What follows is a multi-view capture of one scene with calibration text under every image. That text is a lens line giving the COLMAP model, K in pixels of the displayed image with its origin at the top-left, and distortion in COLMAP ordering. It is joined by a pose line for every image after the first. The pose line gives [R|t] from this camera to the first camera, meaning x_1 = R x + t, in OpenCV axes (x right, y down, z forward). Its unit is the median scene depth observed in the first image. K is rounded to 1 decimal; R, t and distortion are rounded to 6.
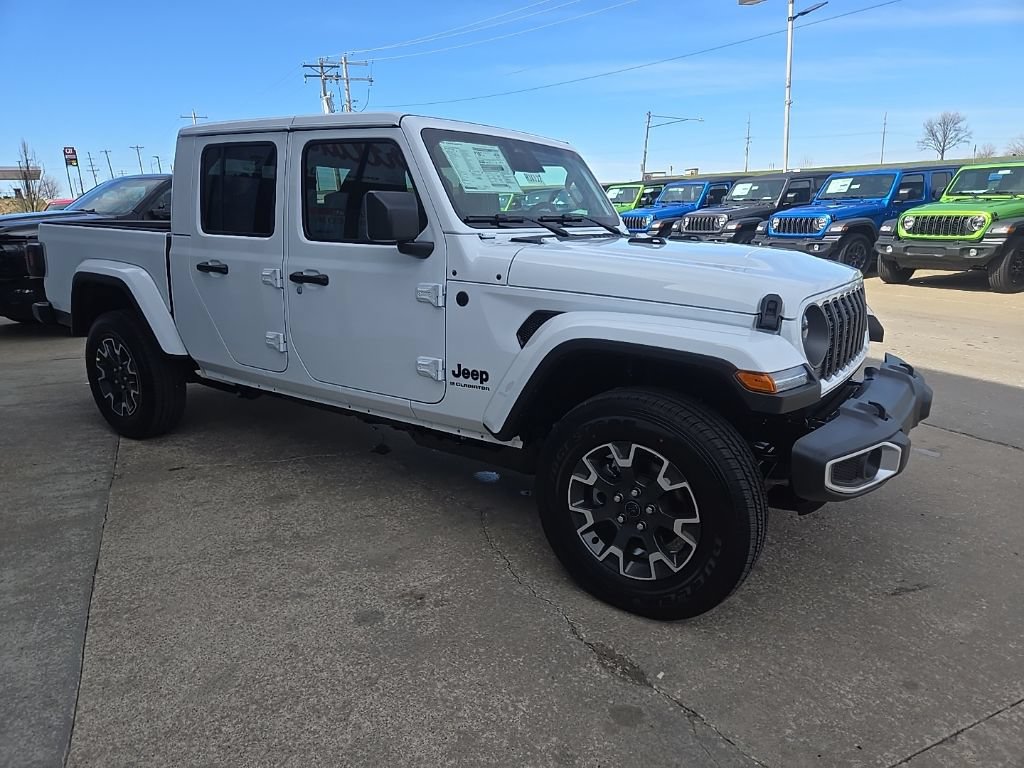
lens RADIAL K [[681.0, 0, 508.3], [0, 681.0, 388.7], [0, 0, 1]] dist [0.073176, -0.057389]
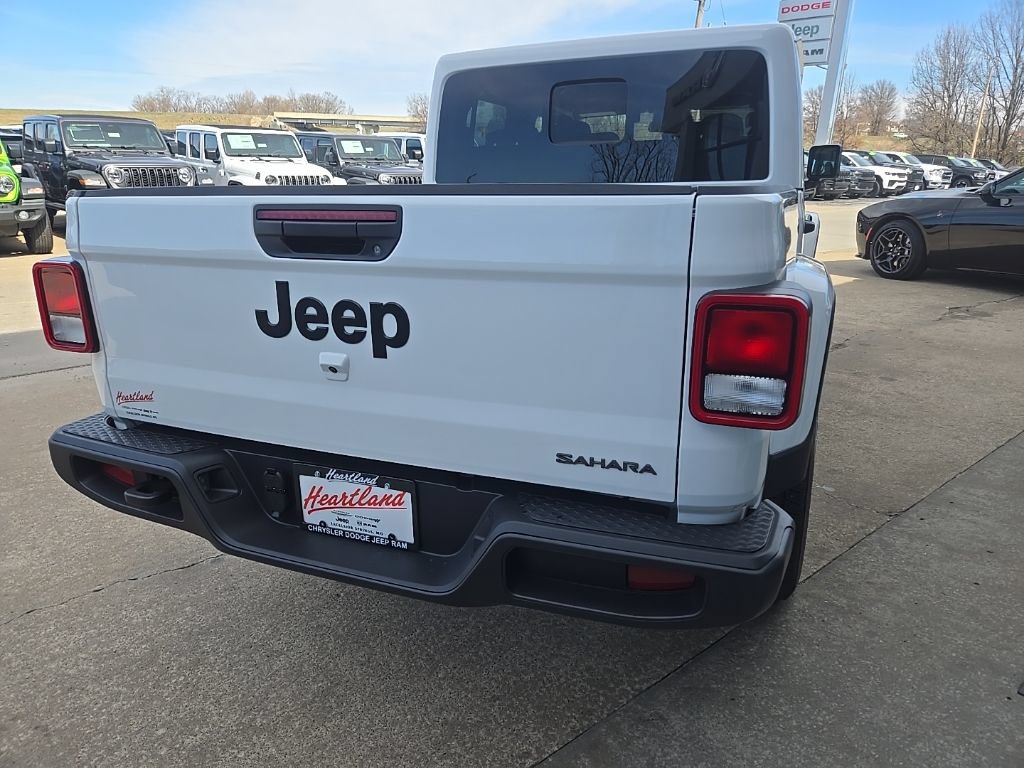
lens RADIAL K [[681.0, 0, 511.8], [0, 681.0, 391.1], [0, 0, 1]] dist [0.073176, -0.057389]
pose [[-0.224028, -0.292912, 0.929524, -1.341968], [0.250121, 0.904540, 0.345322, -0.423062], [-0.941940, 0.309855, -0.129378, 1.713592]]
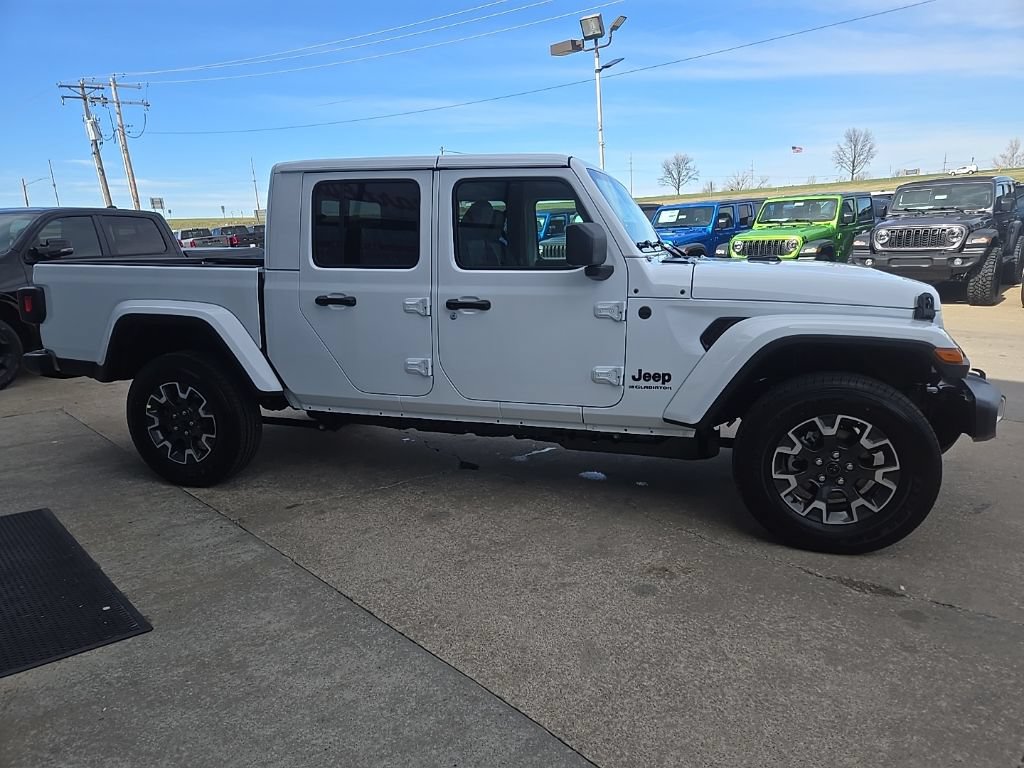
lens RADIAL K [[681.0, 0, 508.5], [0, 681.0, 389.3], [0, 0, 1]] dist [0.073176, -0.057389]
pose [[0.953156, -0.082283, 0.291072, -0.557728], [0.094128, 0.995197, -0.026904, 0.006867], [-0.287460, 0.053041, 0.956323, -0.035972]]
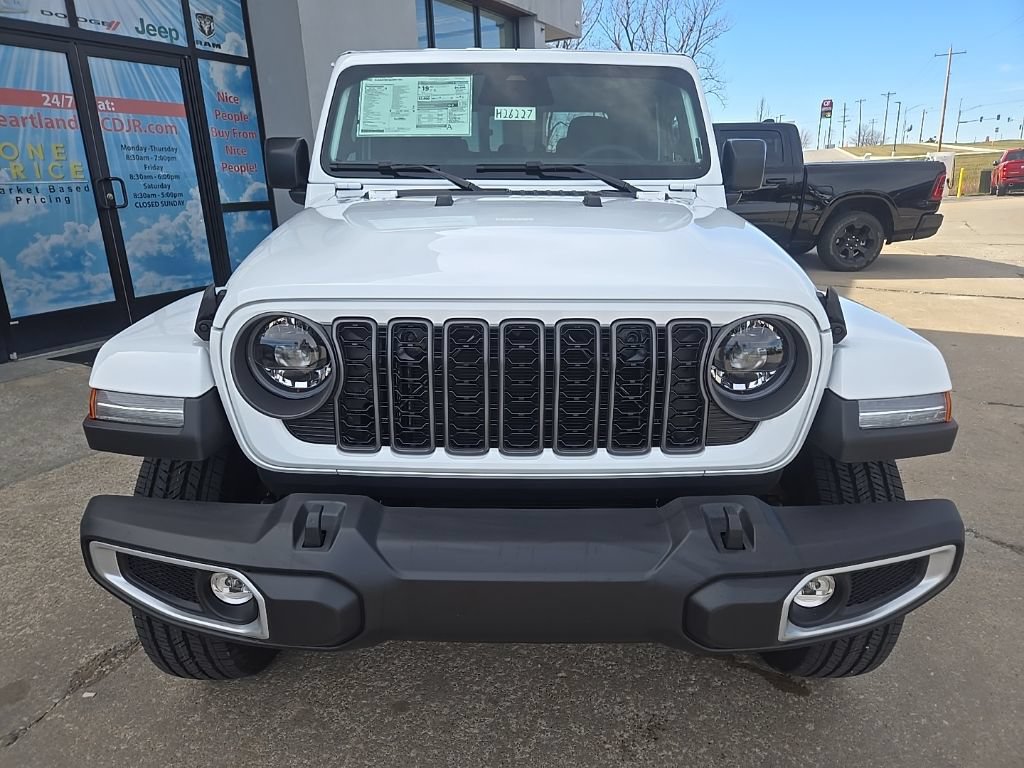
lens RADIAL K [[681.0, 0, 509.9], [0, 681.0, 391.4], [0, 0, 1]] dist [0.073176, -0.057389]
pose [[0.579788, 0.253437, -0.774349, 0.751889], [-0.199125, 0.965648, 0.166954, -0.143010], [0.790060, 0.057394, 0.610337, 0.576313]]
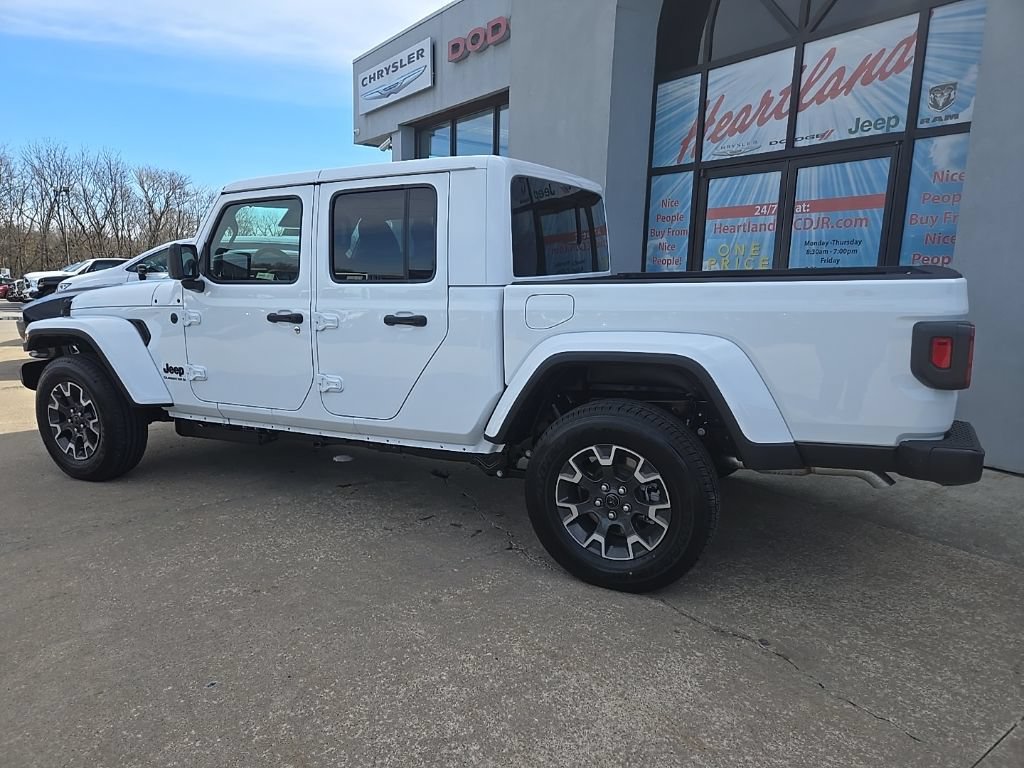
lens RADIAL K [[681.0, 0, 510.5], [0, 681.0, 391.8], [0, 0, 1]] dist [0.073176, -0.057389]
pose [[-0.986496, 0.036766, -0.159604, -0.168735], [-0.034321, 0.906438, 0.420942, -0.640831], [0.160148, 0.420736, -0.892936, 2.538686]]
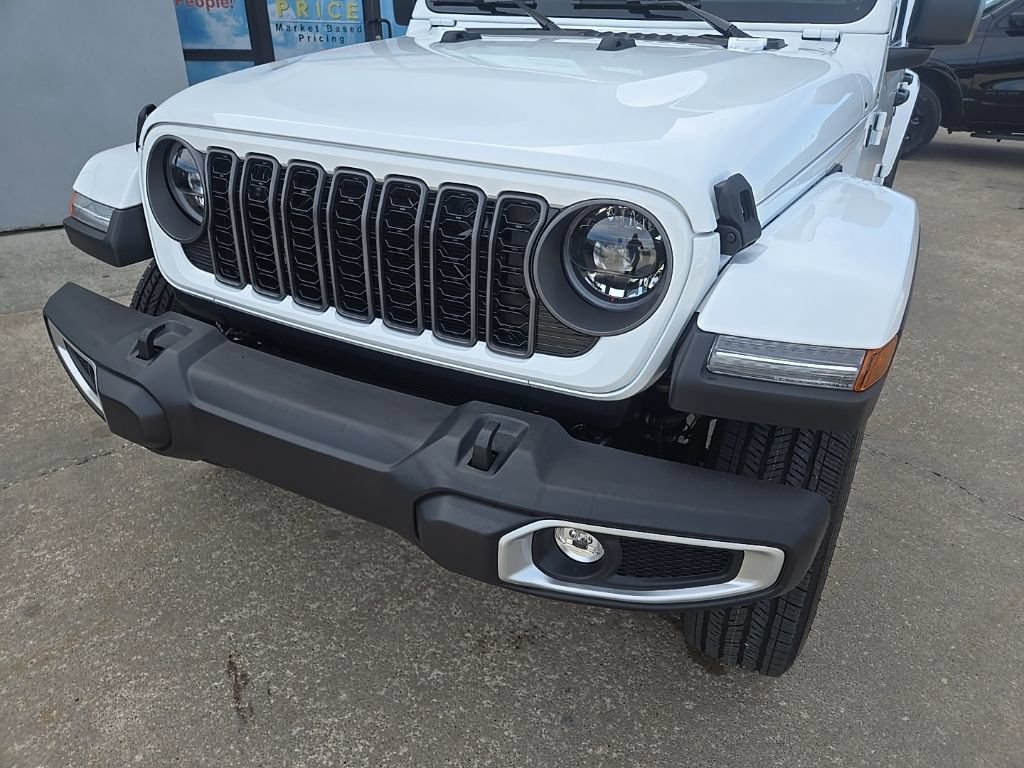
lens RADIAL K [[681.0, 0, 511.0], [0, 681.0, 389.8], [0, 0, 1]] dist [0.073176, -0.057389]
pose [[0.140406, 0.474519, -0.868976, 0.823203], [-0.264174, 0.863806, 0.429012, -0.199528], [0.954201, 0.169325, 0.246638, 0.851773]]
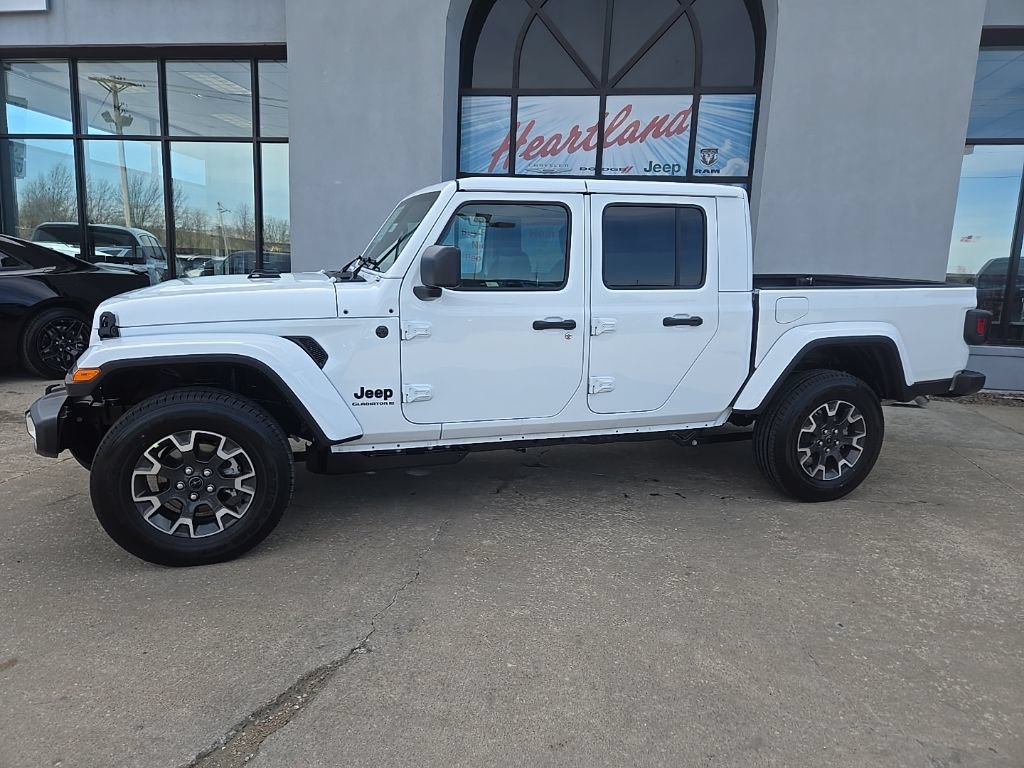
lens RADIAL K [[681.0, 0, 510.5], [0, 681.0, 390.6], [0, 0, 1]] dist [0.073176, -0.057389]
pose [[-0.593761, 0.144030, -0.791646, 0.948168], [-0.227145, 0.913831, 0.336626, -0.525554], [0.771915, 0.379694, -0.509881, 1.981254]]
